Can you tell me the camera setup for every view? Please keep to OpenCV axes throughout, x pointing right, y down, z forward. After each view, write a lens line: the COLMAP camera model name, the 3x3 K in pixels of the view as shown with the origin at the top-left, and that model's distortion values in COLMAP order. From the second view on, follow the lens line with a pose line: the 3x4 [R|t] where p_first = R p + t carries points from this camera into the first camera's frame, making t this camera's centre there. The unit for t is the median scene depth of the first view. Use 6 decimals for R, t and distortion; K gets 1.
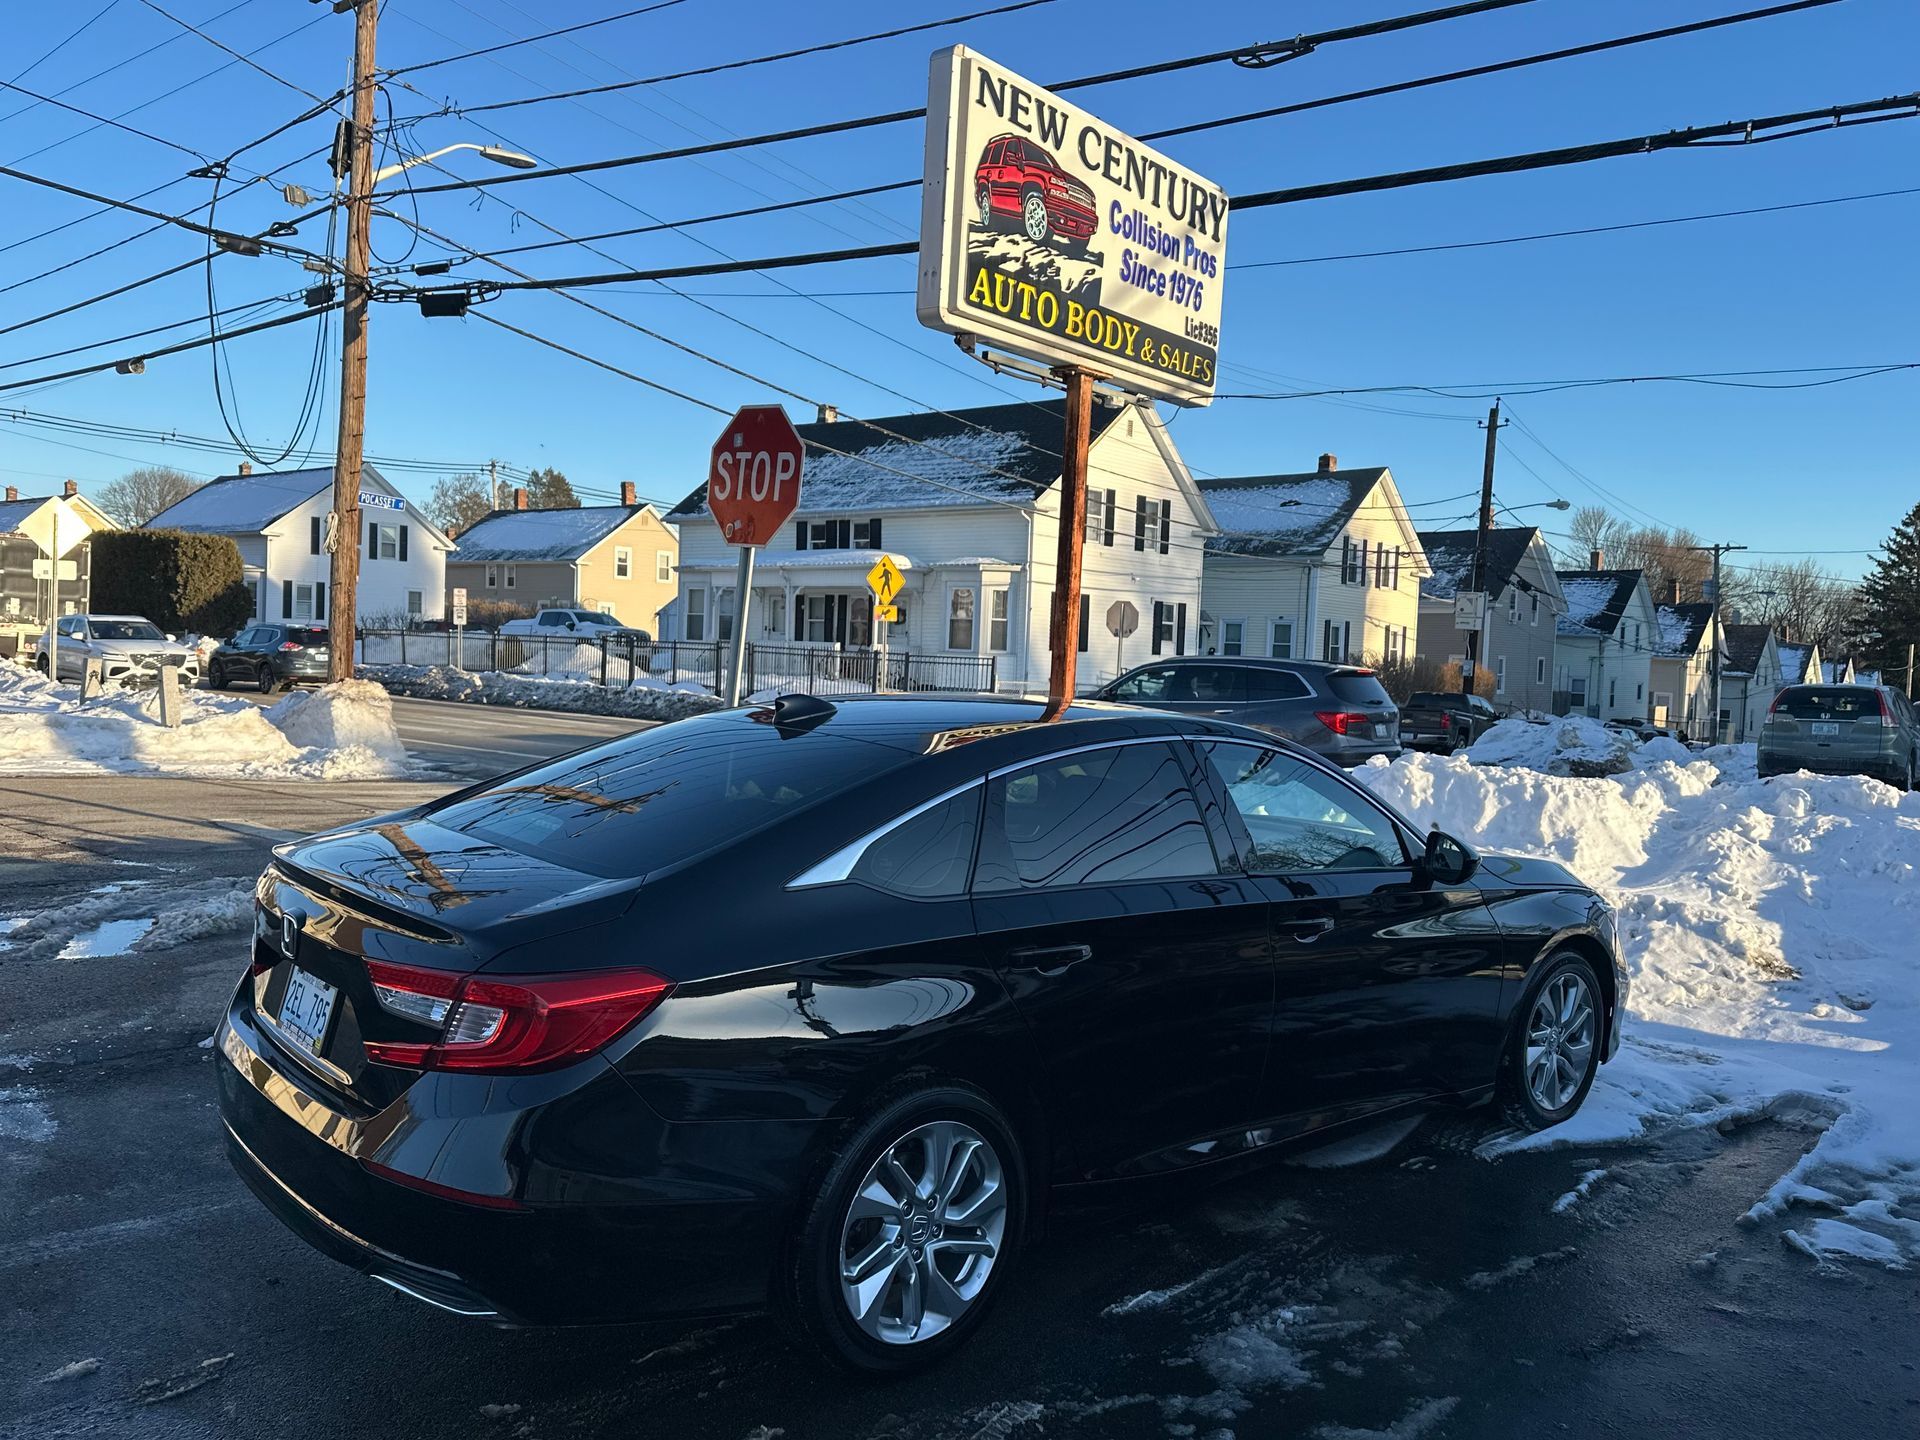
lens RADIAL K [[1412.2, 0, 960.0], [0, 1412.2, 720.0], [0, 0, 1]] dist [0.125693, -0.209695]
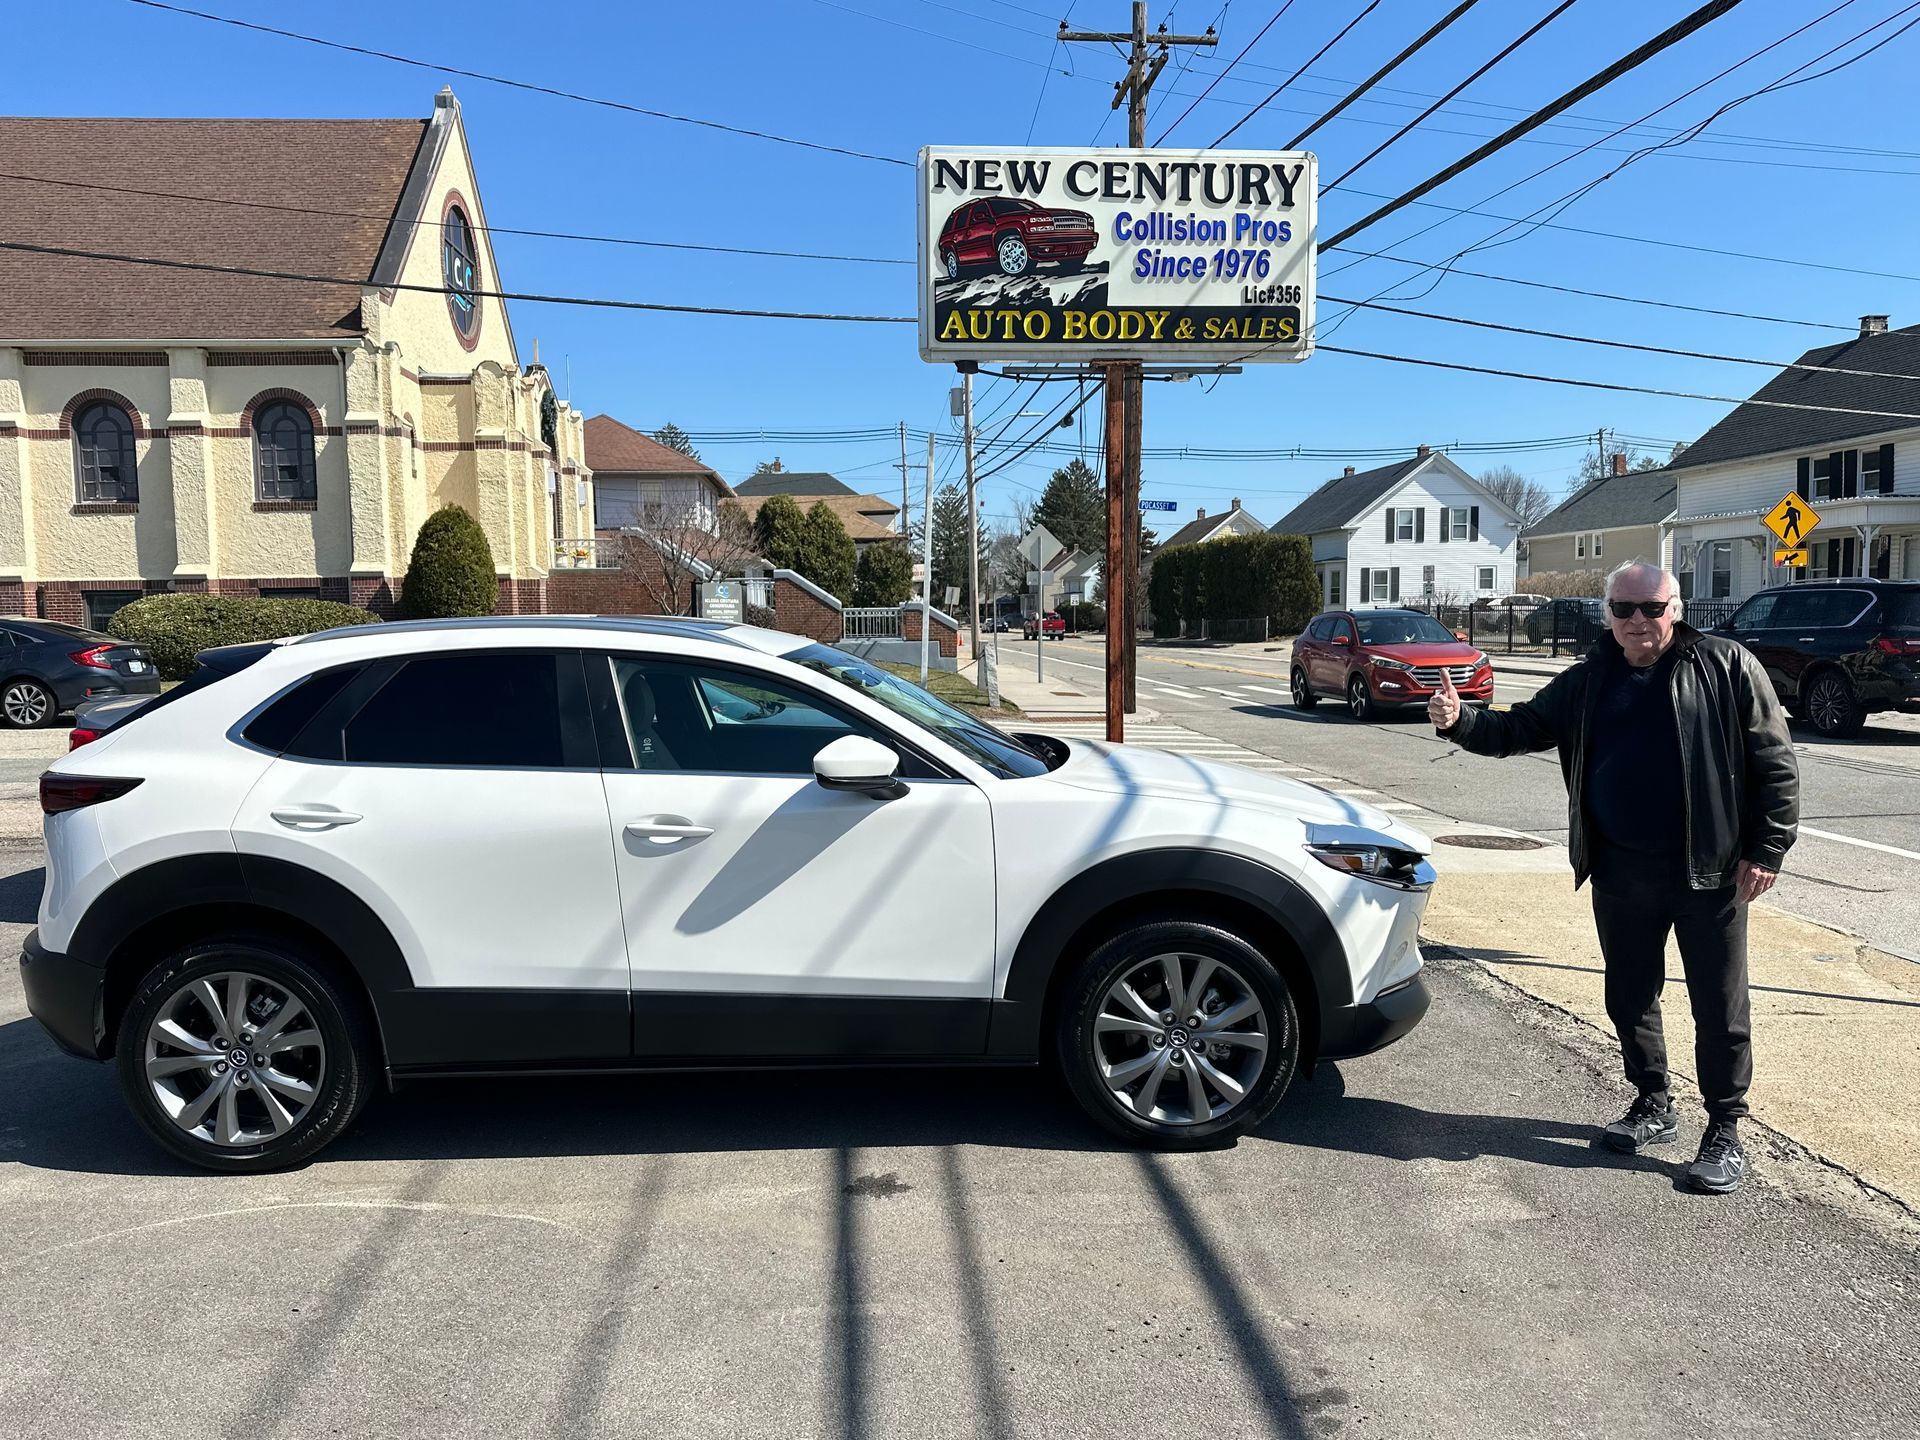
lens RADIAL K [[1362.4, 0, 957.6], [0, 1362.4, 747.7], [0, 0, 1]] dist [0.073144, -0.111579]
pose [[0.700964, 0.020257, -0.712909, 0.777331], [0.007948, 0.999313, 0.036210, 0.031379], [0.713153, -0.031048, 0.700321, 0.095017]]
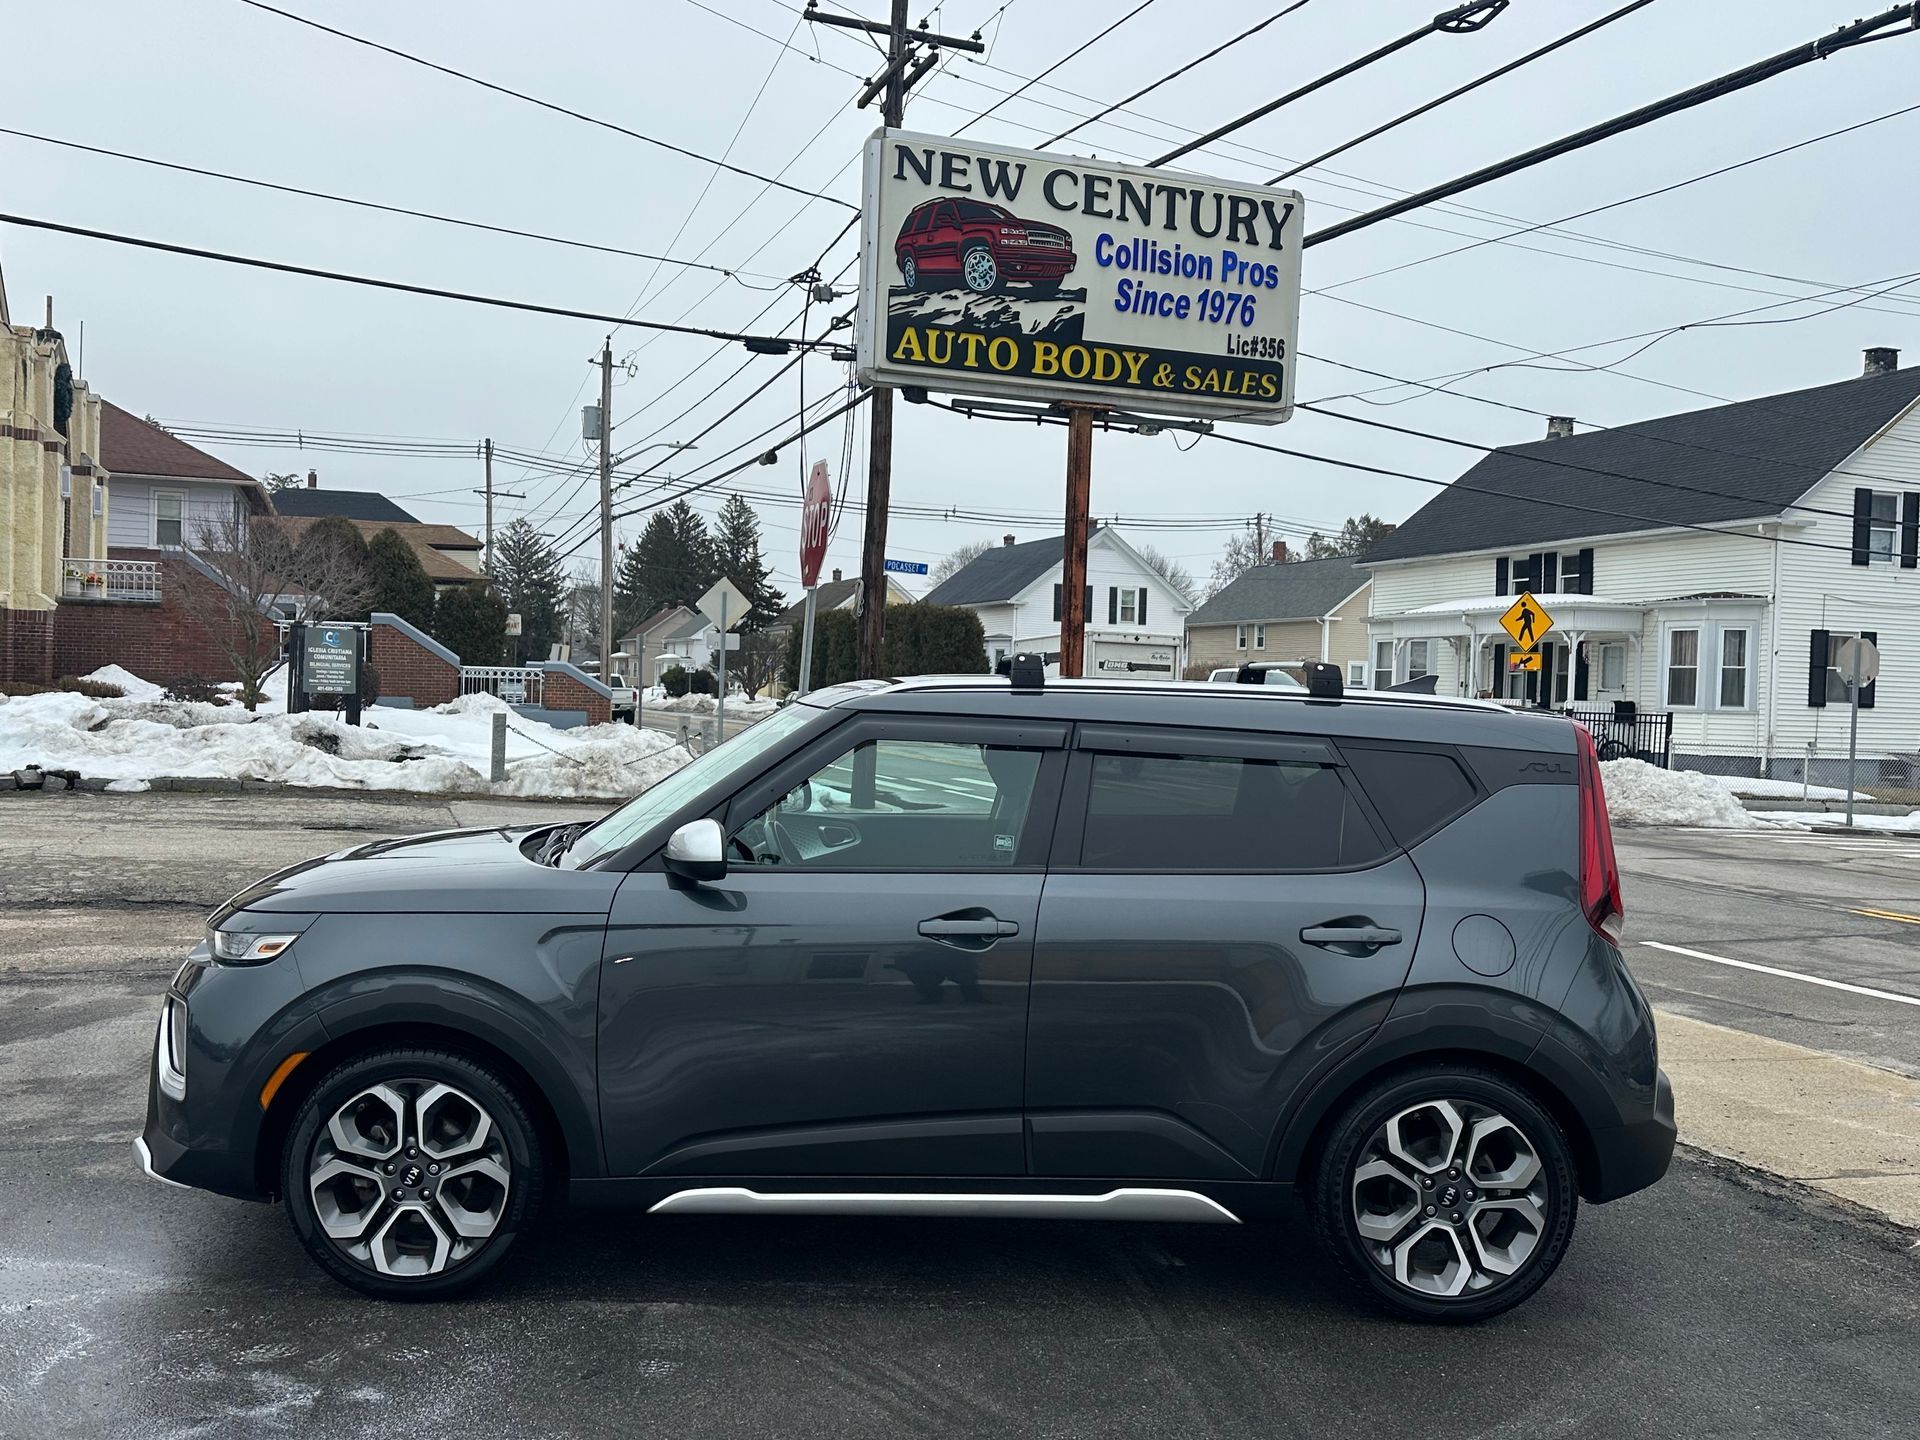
lens RADIAL K [[1601.2, 0, 954.2], [0, 1601.2, 776.7], [0, 0, 1]] dist [0.072042, -0.114343]
pose [[0.862081, 0.013585, -0.506588, 0.561352], [-0.019550, 0.999788, -0.006459, 0.024927], [0.506393, 0.015472, 0.862164, -0.020455]]
